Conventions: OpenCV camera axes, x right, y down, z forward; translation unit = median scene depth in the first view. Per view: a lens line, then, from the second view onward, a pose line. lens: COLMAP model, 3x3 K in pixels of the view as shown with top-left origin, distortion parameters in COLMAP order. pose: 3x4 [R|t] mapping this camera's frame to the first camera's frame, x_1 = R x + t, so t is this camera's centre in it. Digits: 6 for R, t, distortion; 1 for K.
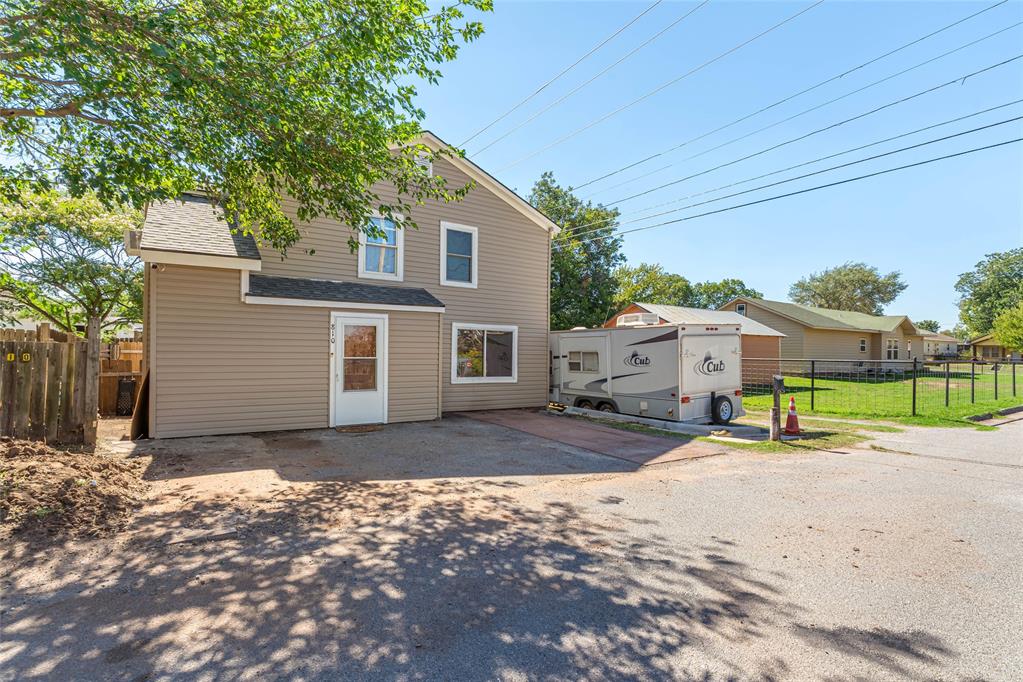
lens RADIAL K [[481.7, 0, 514.5], [0, 481.7, 344.6], [0, 0, 1]] dist [0.001351, 0.000347]
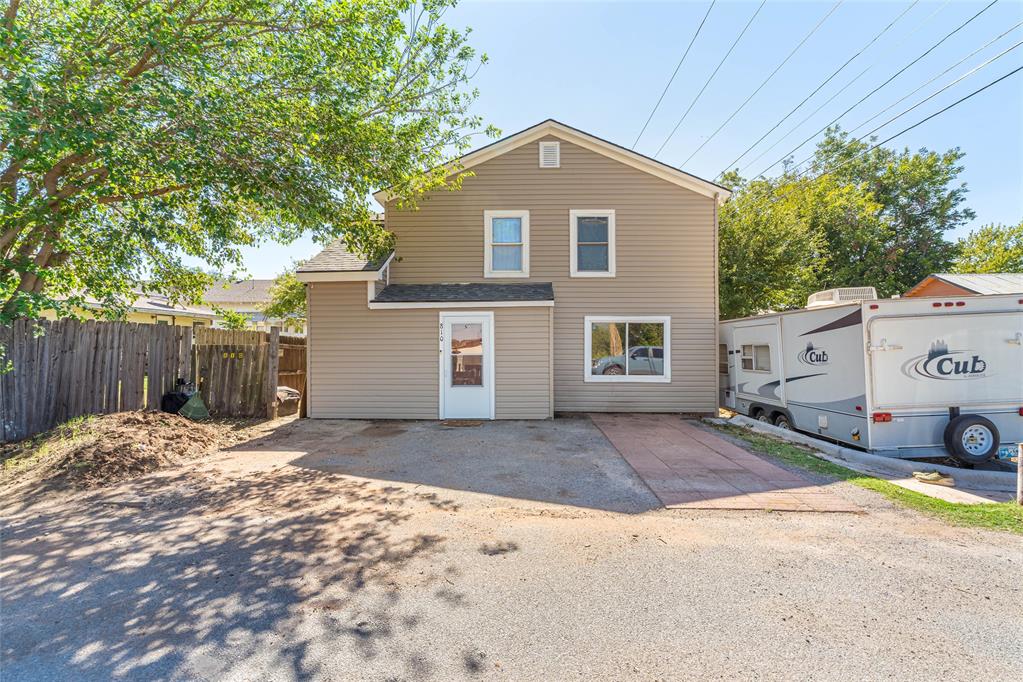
lens RADIAL K [[466.0, 0, 517.6], [0, 466.0, 336.3], [0, 0, 1]] dist [0.000913, 0.000397]
pose [[0.825052, -0.027621, -0.564381, 0.302580], [0.021223, 0.999615, -0.017897, 0.007265], [0.564658, 0.002788, 0.825320, 0.207113]]
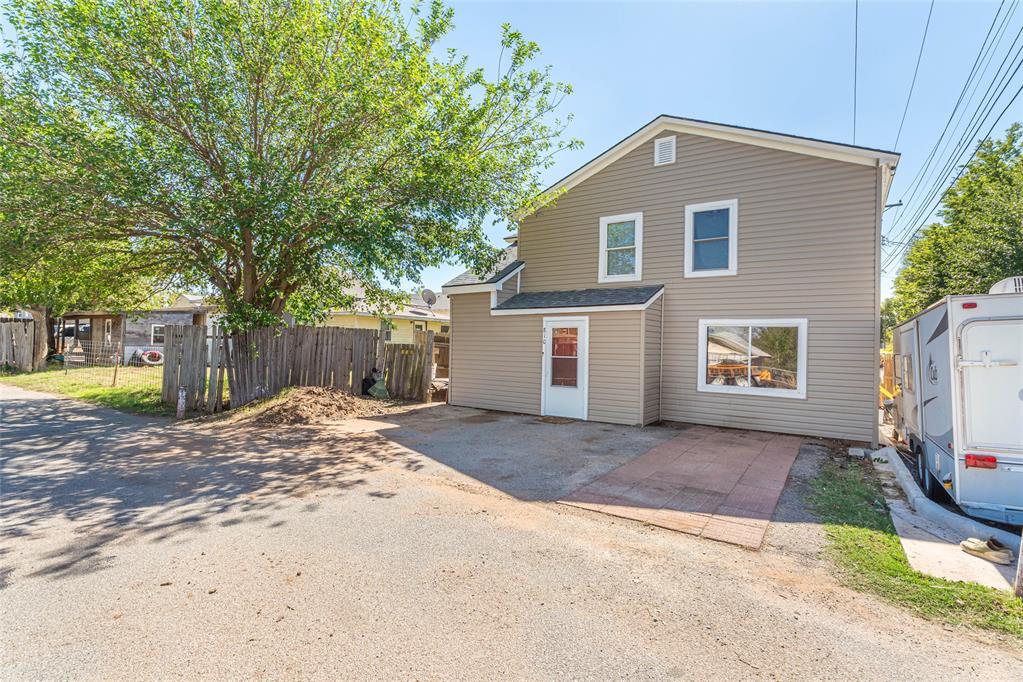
lens RADIAL K [[485.6, 0, 520.4], [0, 485.6, 334.4], [0, 0, 1]] dist [0.000558, 0.000058]
pose [[0.400743, -0.028820, -0.915737, 0.594324], [-0.003224, 0.999455, -0.032866, 0.011207], [0.916185, 0.016123, 0.400431, 0.409504]]
